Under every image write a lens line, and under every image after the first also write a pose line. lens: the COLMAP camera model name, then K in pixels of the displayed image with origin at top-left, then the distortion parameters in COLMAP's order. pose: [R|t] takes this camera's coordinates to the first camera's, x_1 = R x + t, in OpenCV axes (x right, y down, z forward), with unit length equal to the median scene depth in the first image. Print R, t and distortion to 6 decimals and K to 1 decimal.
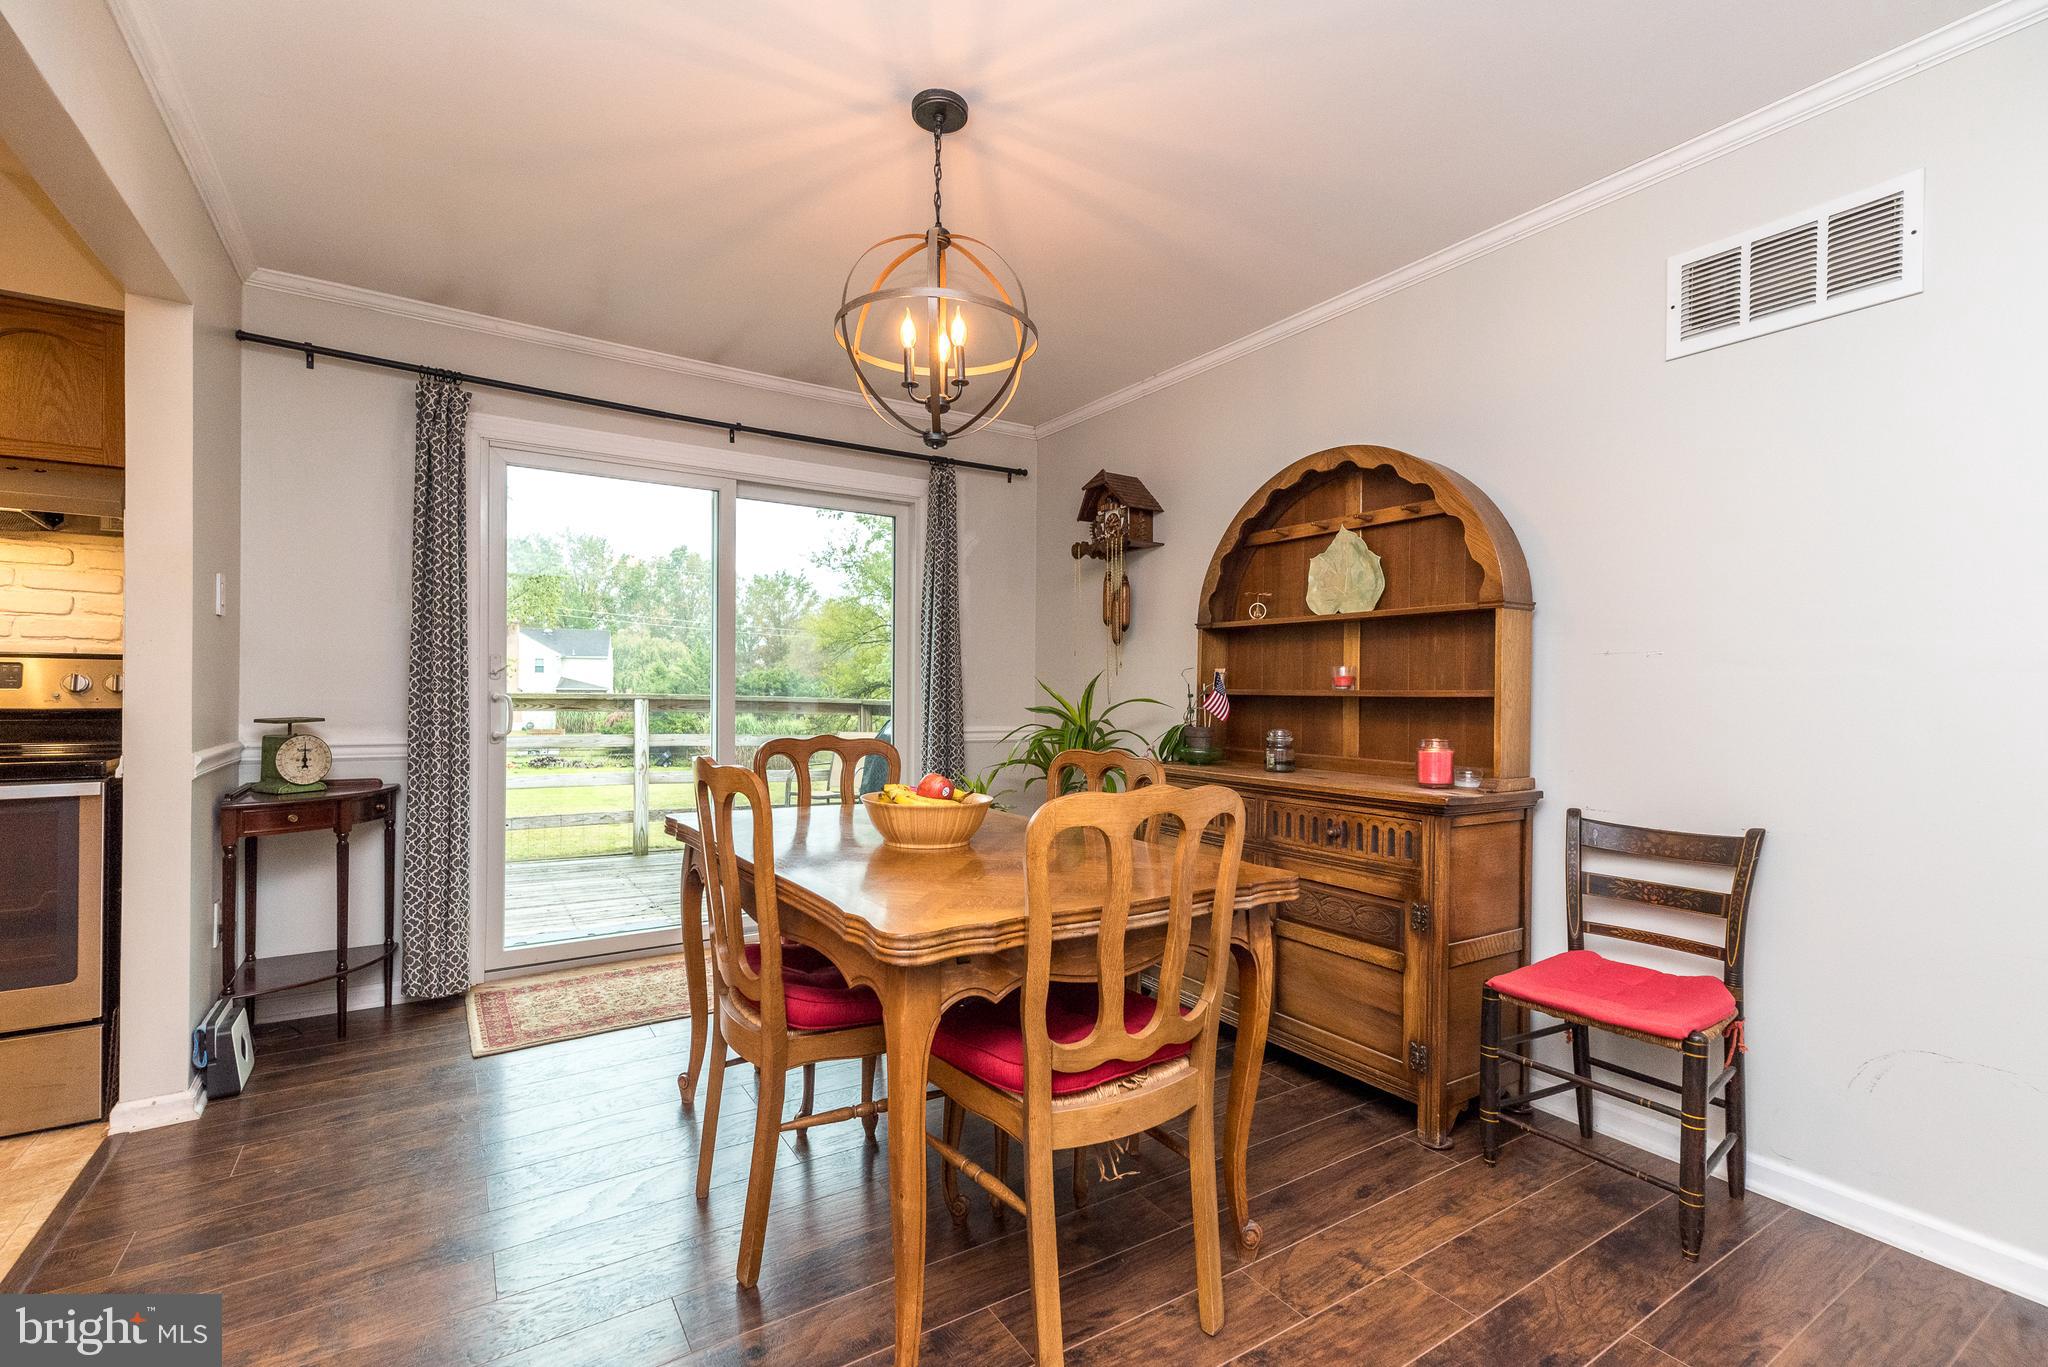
lens RADIAL K [[894.5, 0, 1018.4], [0, 894.5, 689.8], [0, 0, 1]] dist [0.002884, -0.000109]
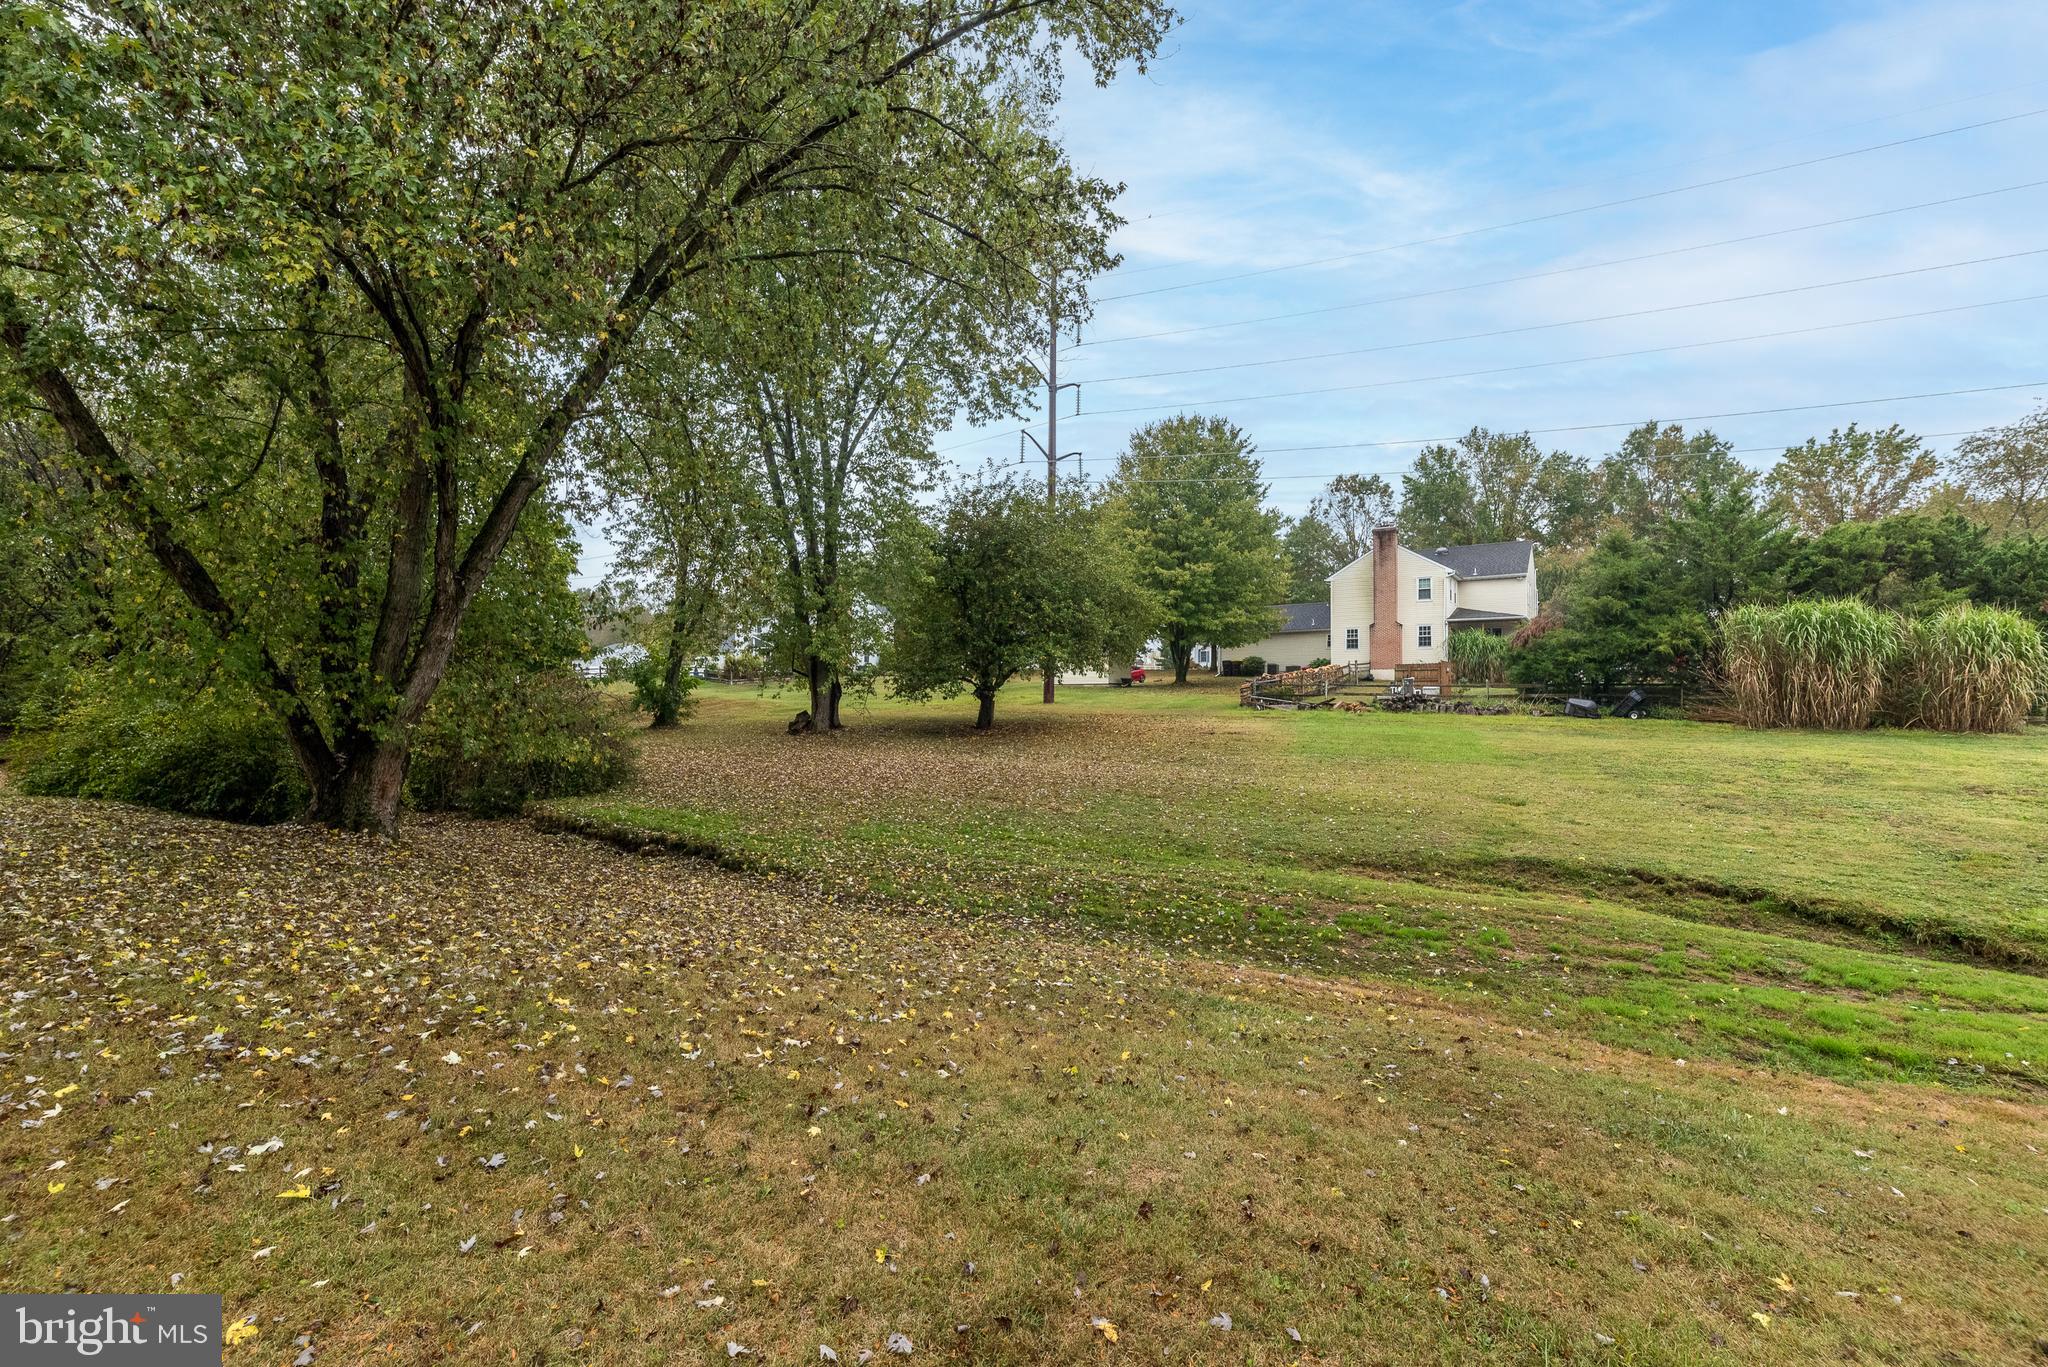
lens RADIAL K [[894.5, 0, 1019.0], [0, 894.5, 689.3], [0, 0, 1]] dist [0.002884, -0.000109]
pose [[0.571352, -0.018473, -0.820497, -0.108262], [0.005758, 0.999812, -0.018500, 0.047629], [0.820685, 0.005845, 0.571351, 0.257397]]
